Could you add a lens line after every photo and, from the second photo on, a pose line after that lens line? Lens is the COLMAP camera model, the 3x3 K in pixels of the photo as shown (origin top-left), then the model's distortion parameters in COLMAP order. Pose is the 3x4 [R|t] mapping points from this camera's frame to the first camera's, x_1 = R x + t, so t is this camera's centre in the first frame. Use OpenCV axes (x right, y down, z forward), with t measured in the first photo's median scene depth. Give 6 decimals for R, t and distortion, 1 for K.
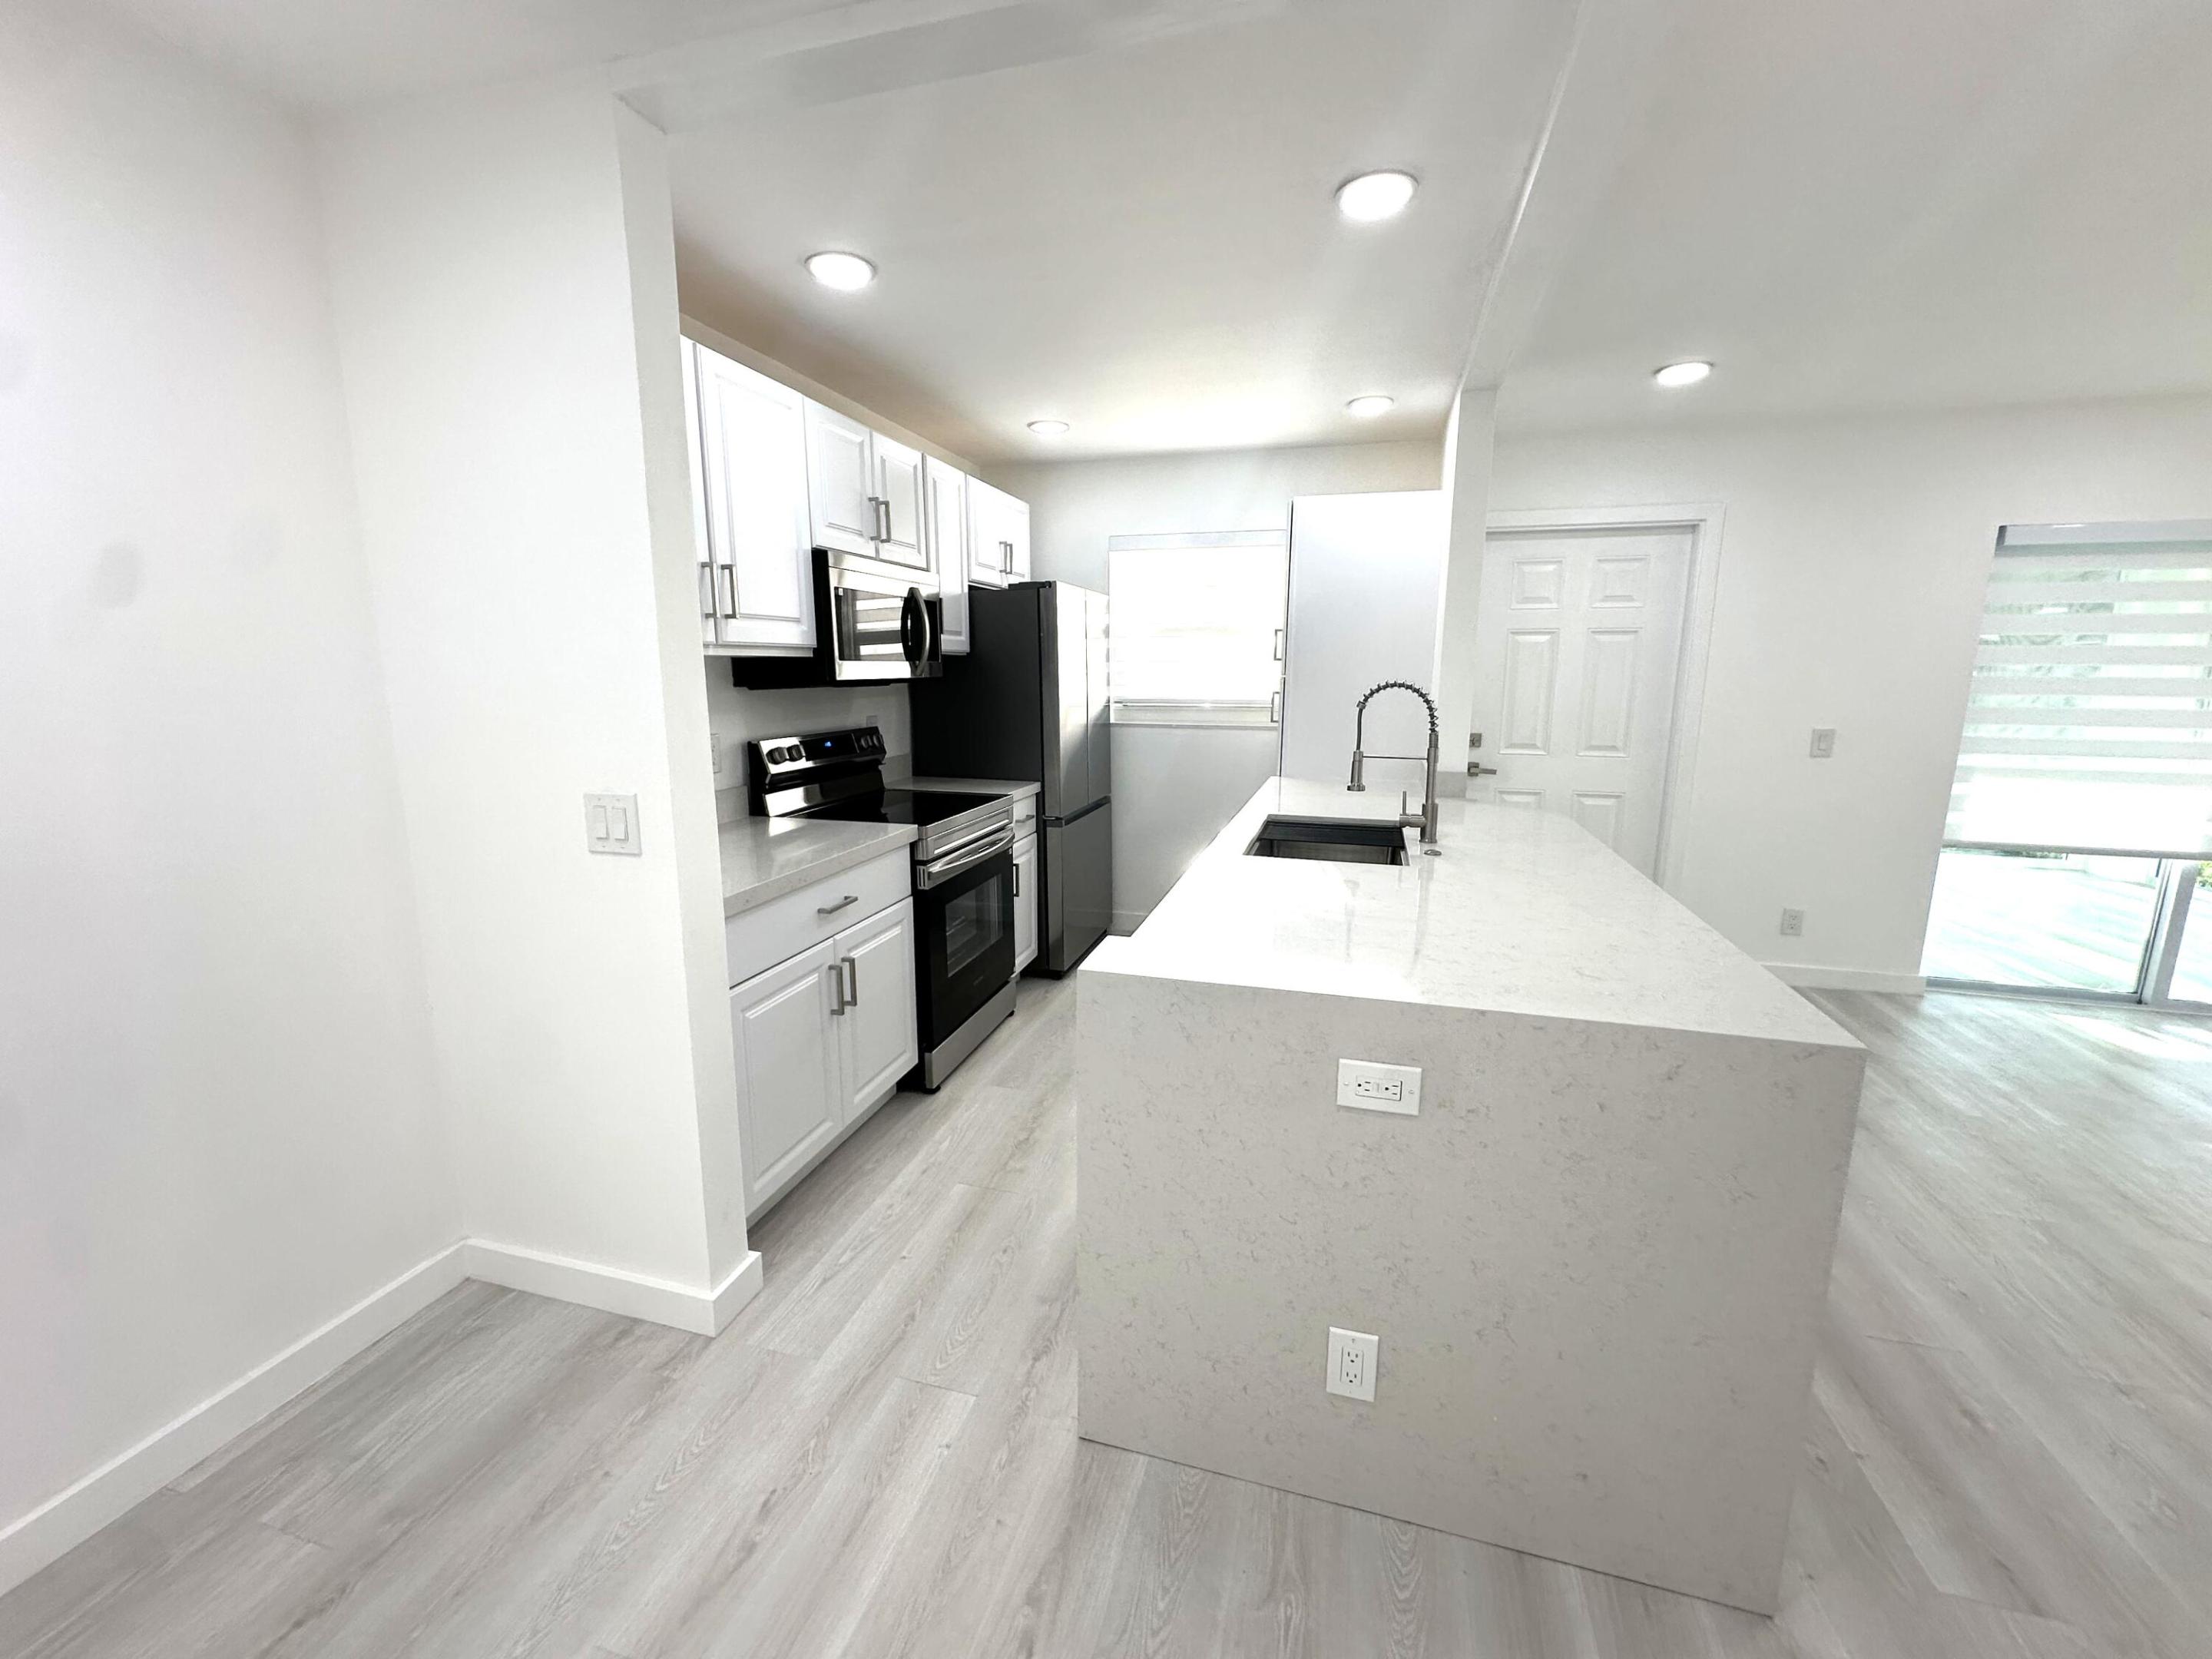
lens RADIAL K [[877.9, 0, 1104.7], [0, 877.9, 829.9], [0, 0, 1]] dist [-0.002014, -0.000308]
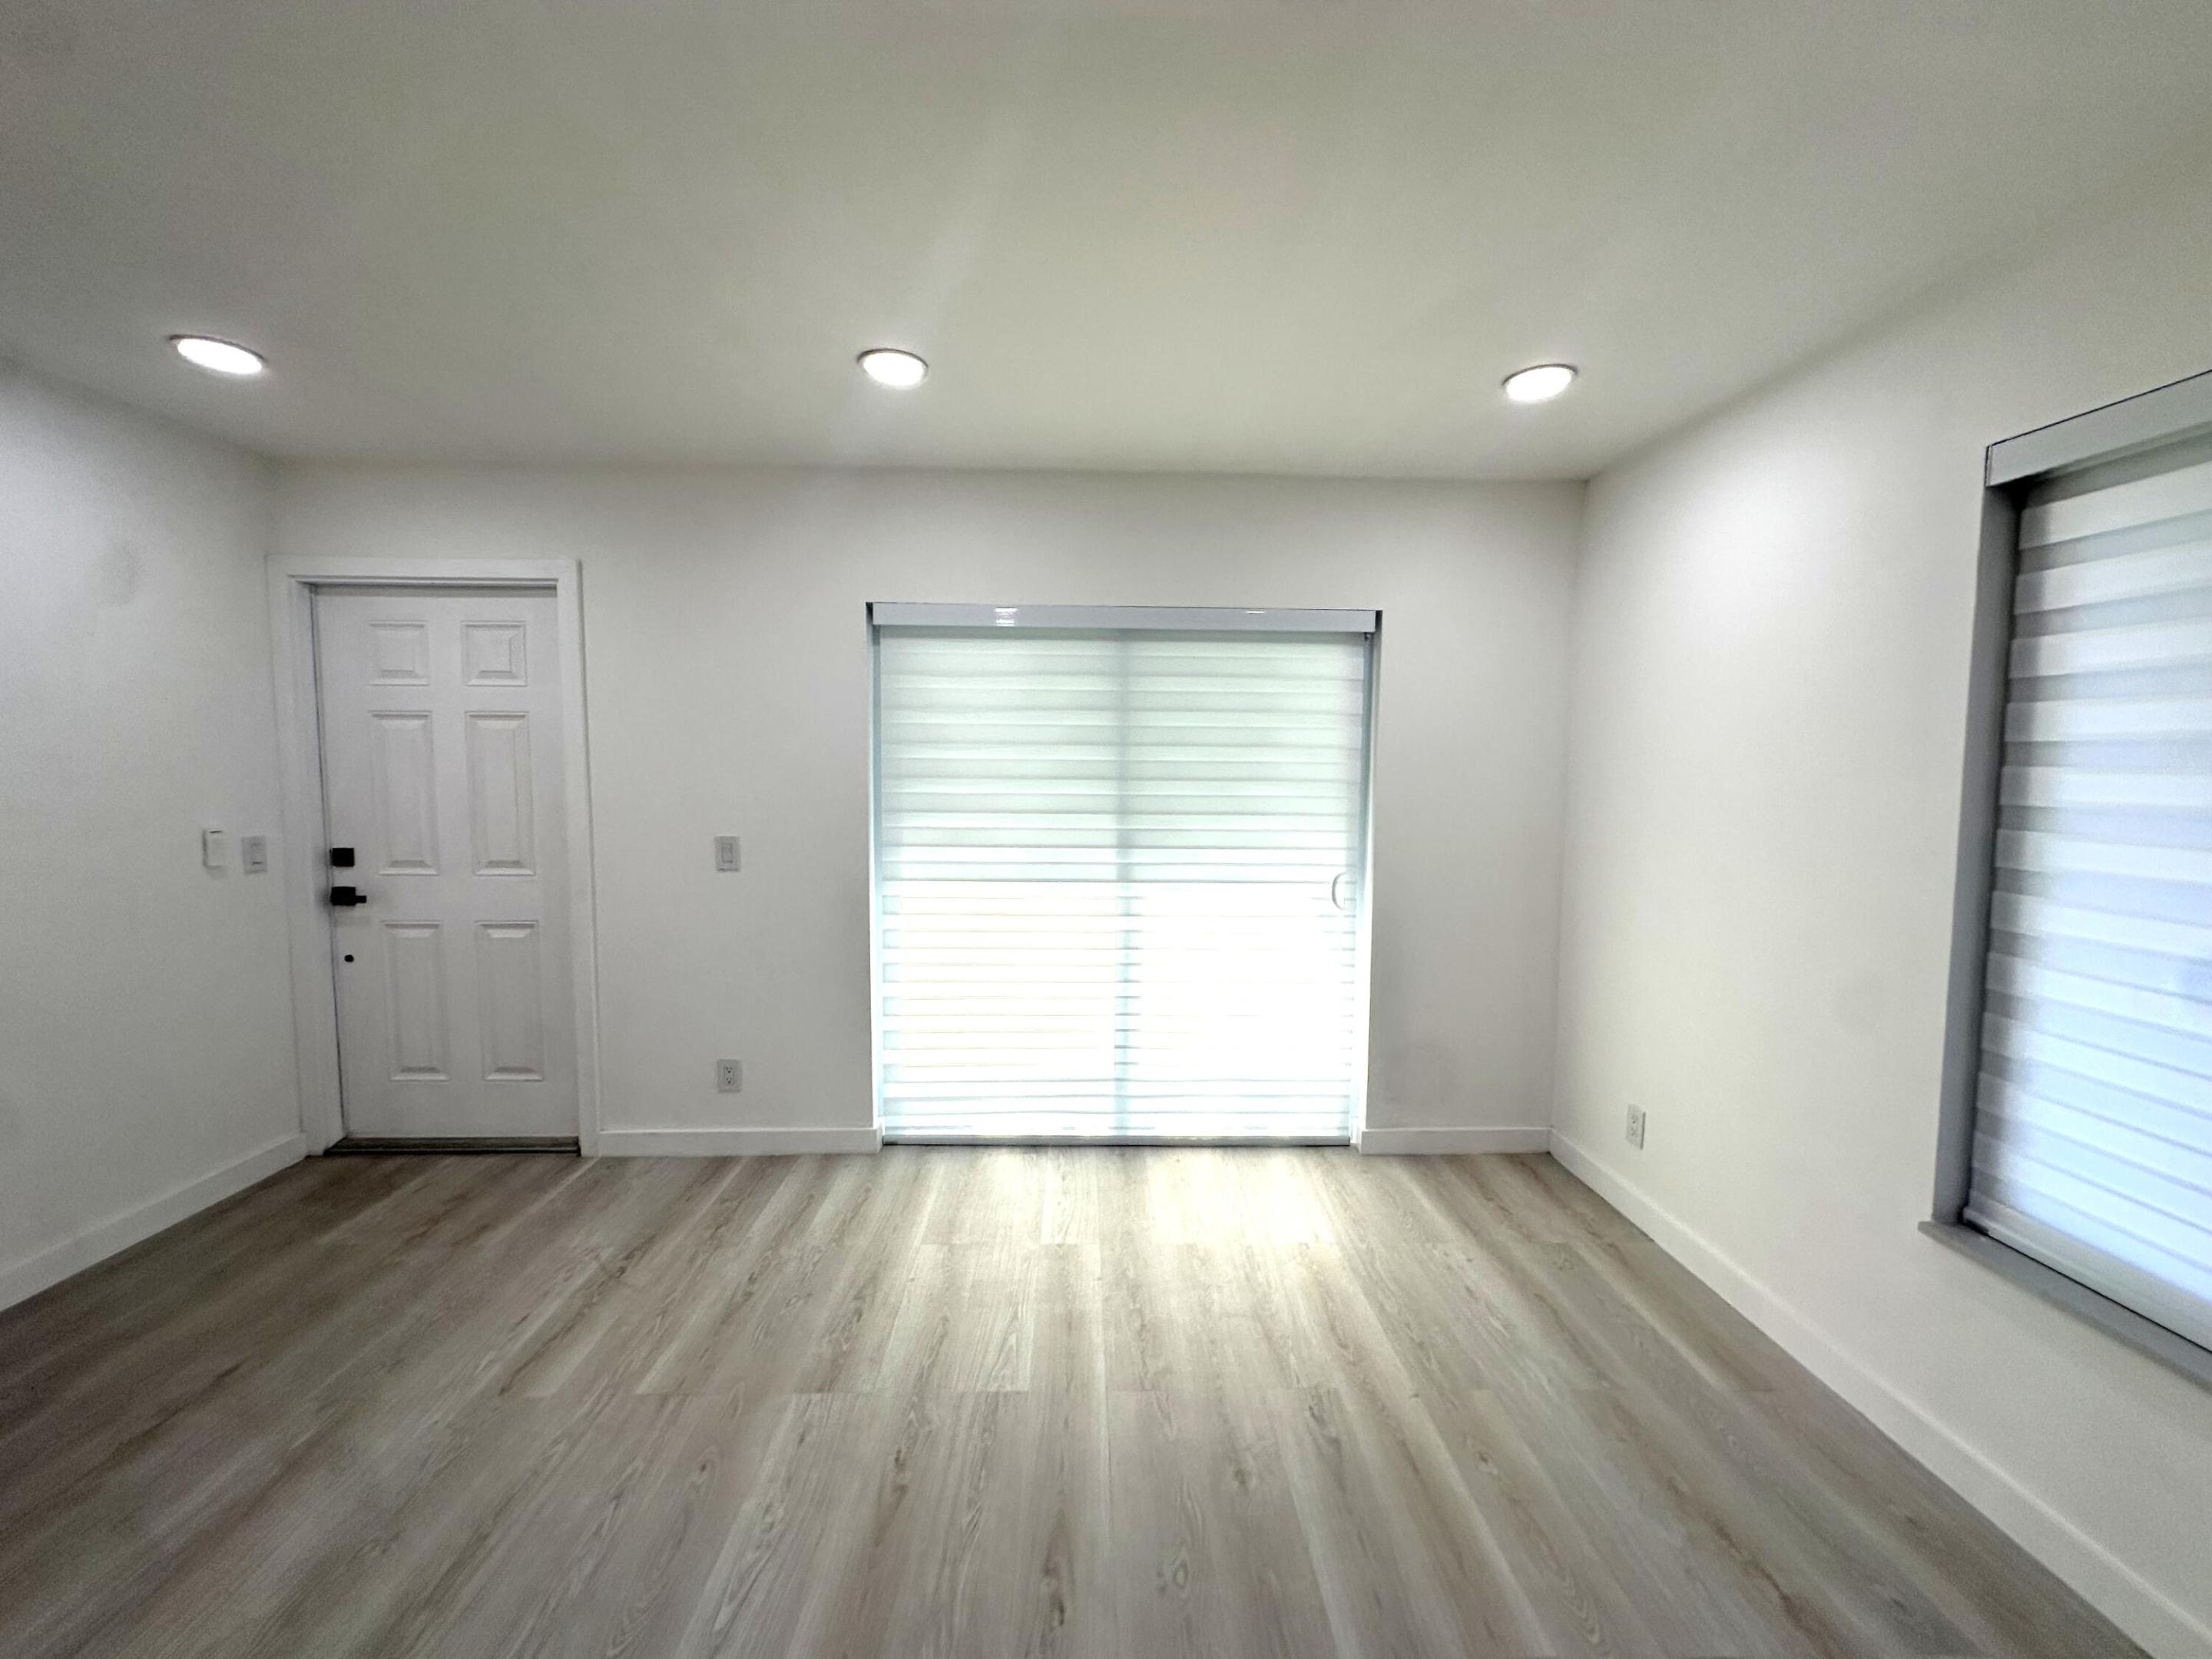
lens RADIAL K [[881.8, 0, 1104.2], [0, 881.8, 826.4], [0, 0, 1]] dist [0.000138, 0.000412]
pose [[0.954567, -0.016672, 0.297529, 1.271520], [0.049637, 0.993381, -0.103586, -0.029699], [-0.293833, 0.113649, 0.949077, 0.157608]]
